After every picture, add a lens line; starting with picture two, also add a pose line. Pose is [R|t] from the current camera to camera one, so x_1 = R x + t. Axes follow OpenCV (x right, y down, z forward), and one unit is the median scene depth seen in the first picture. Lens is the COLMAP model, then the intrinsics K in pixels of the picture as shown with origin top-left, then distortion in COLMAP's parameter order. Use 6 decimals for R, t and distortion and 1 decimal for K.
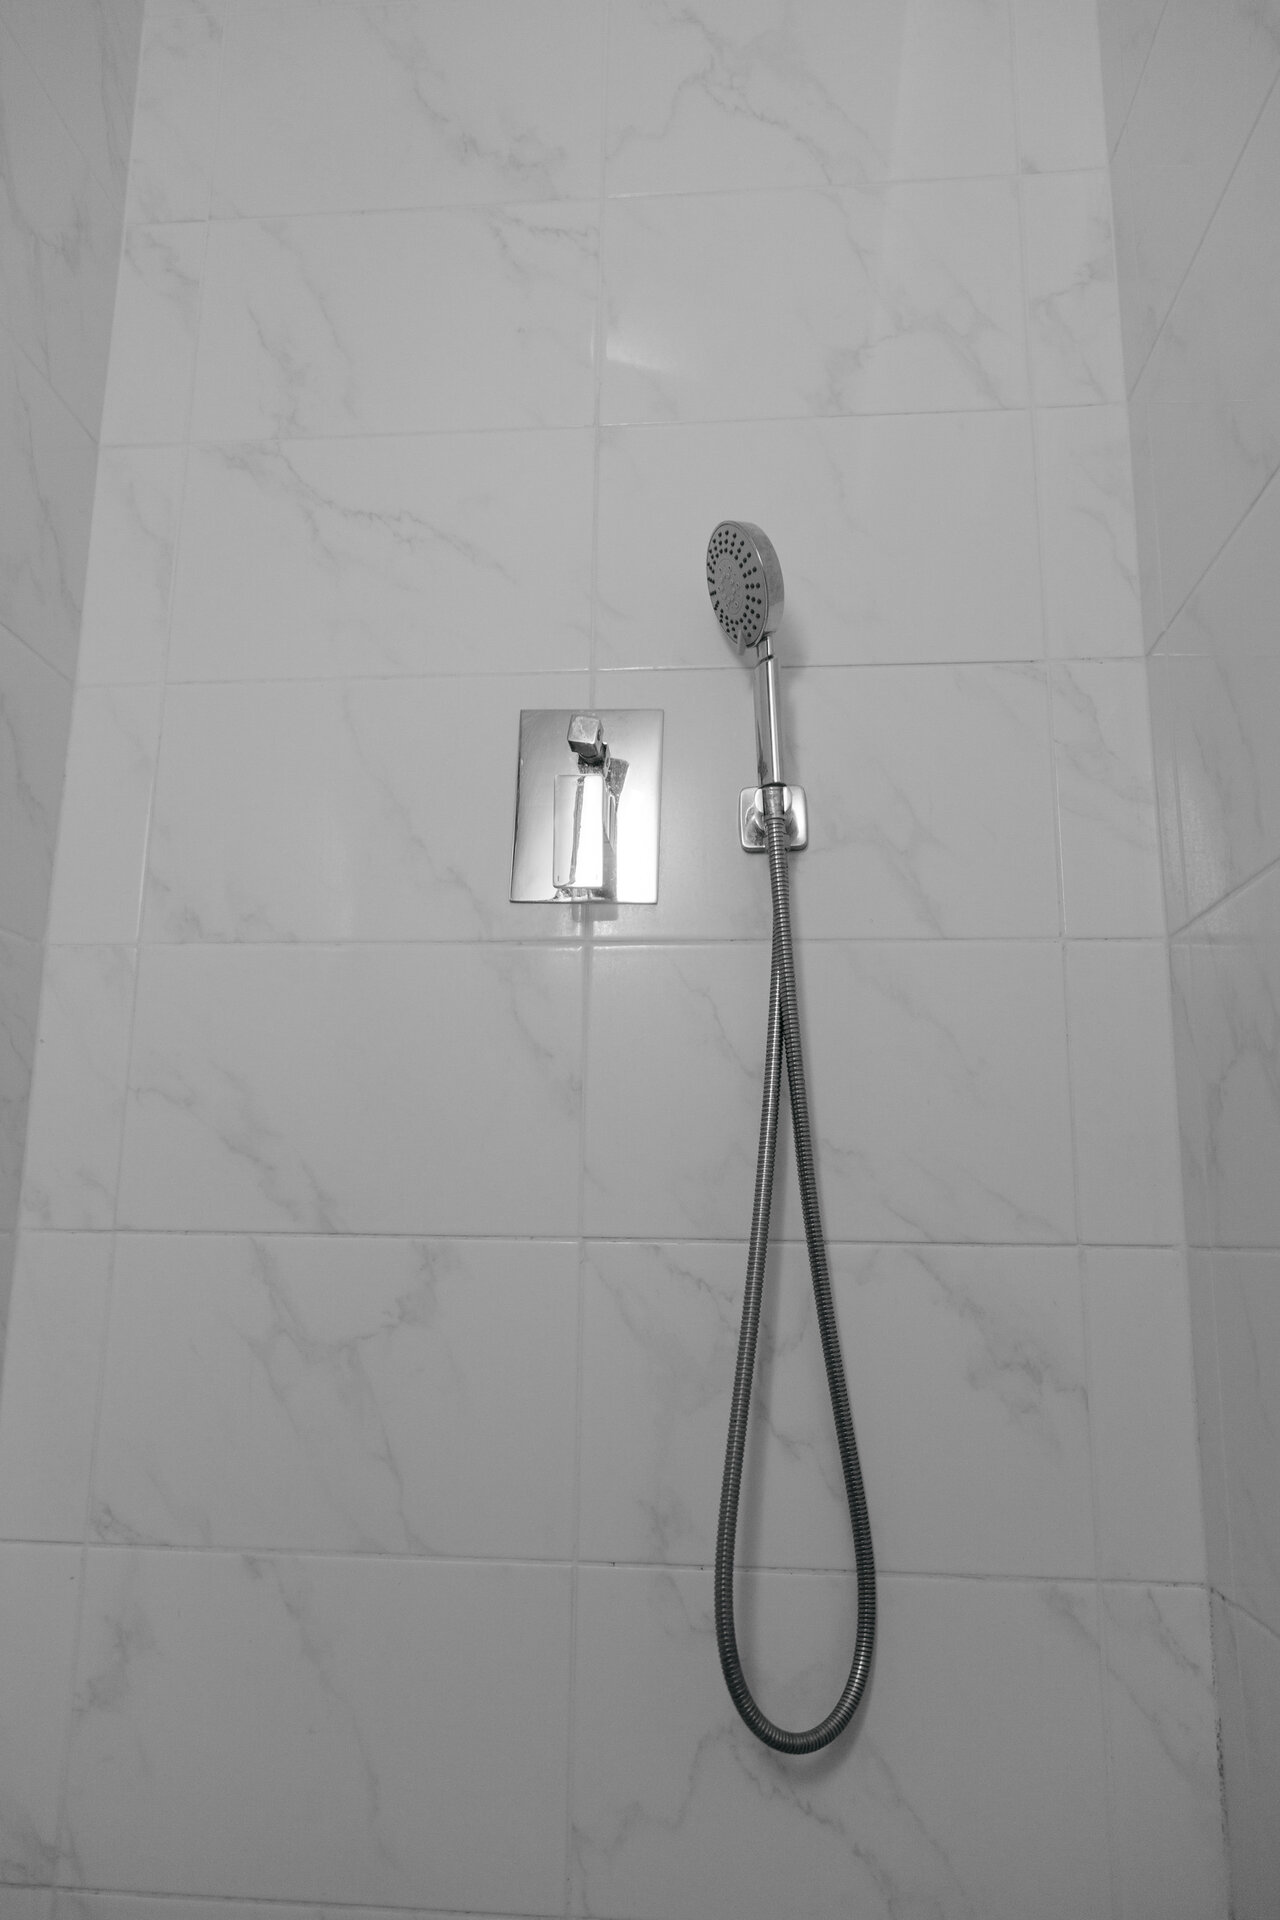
lens RADIAL K [[1346.9, 0, 587.9], [0, 1346.9, 898.7], [0, 0, 1]] dist [-0.000983, -0.000815]
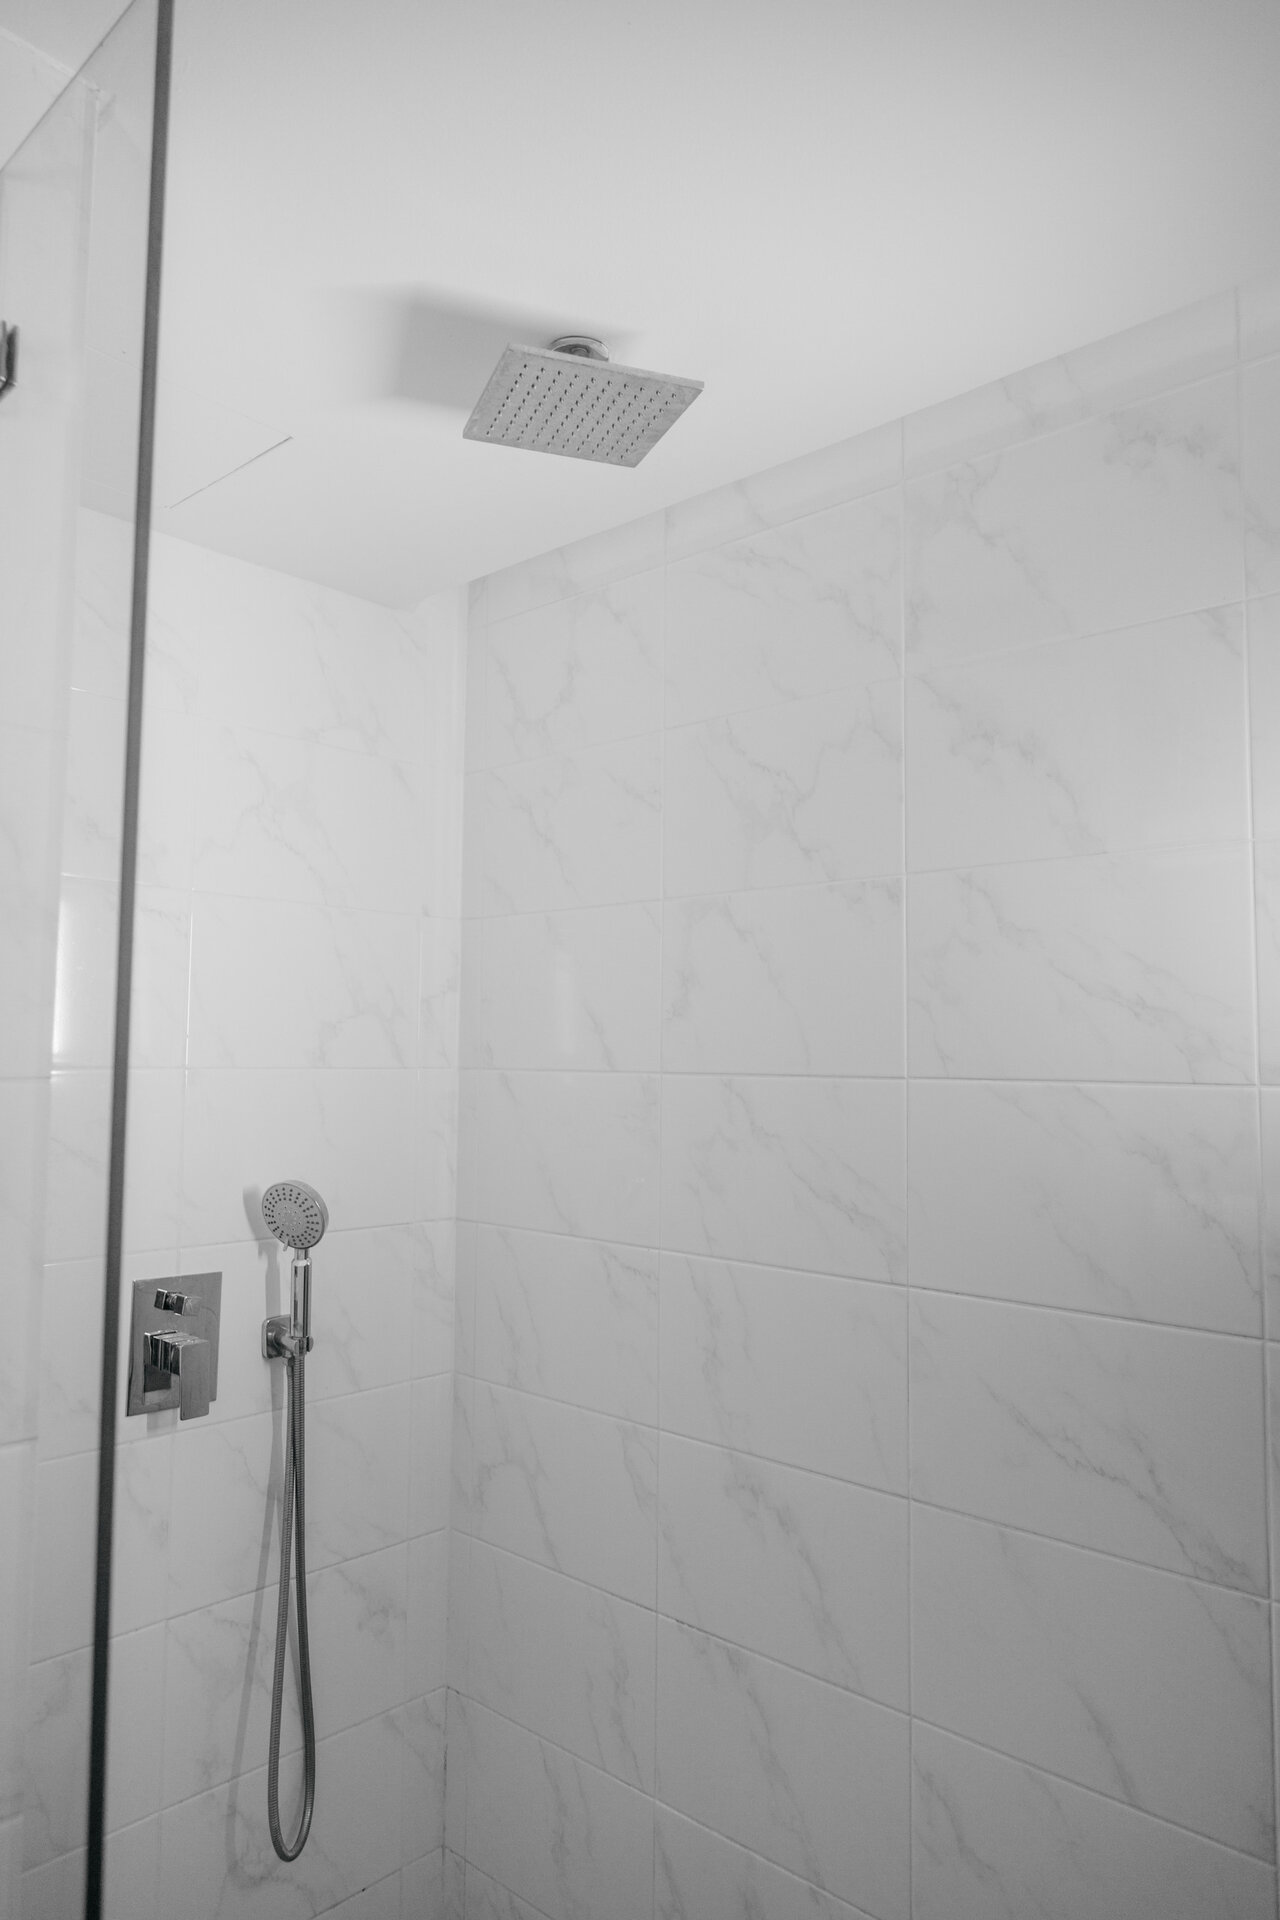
lens RADIAL K [[1298.5, 0, 640.0], [0, 1298.5, 960.0], [0, 0, 1]] dist [0.011357, 0.008139]
pose [[0.614946, 0.042974, 0.787398, -0.951901], [-0.169339, 0.982416, 0.078634, -0.774869], [-0.770173, -0.181692, 0.611410, -0.281771]]
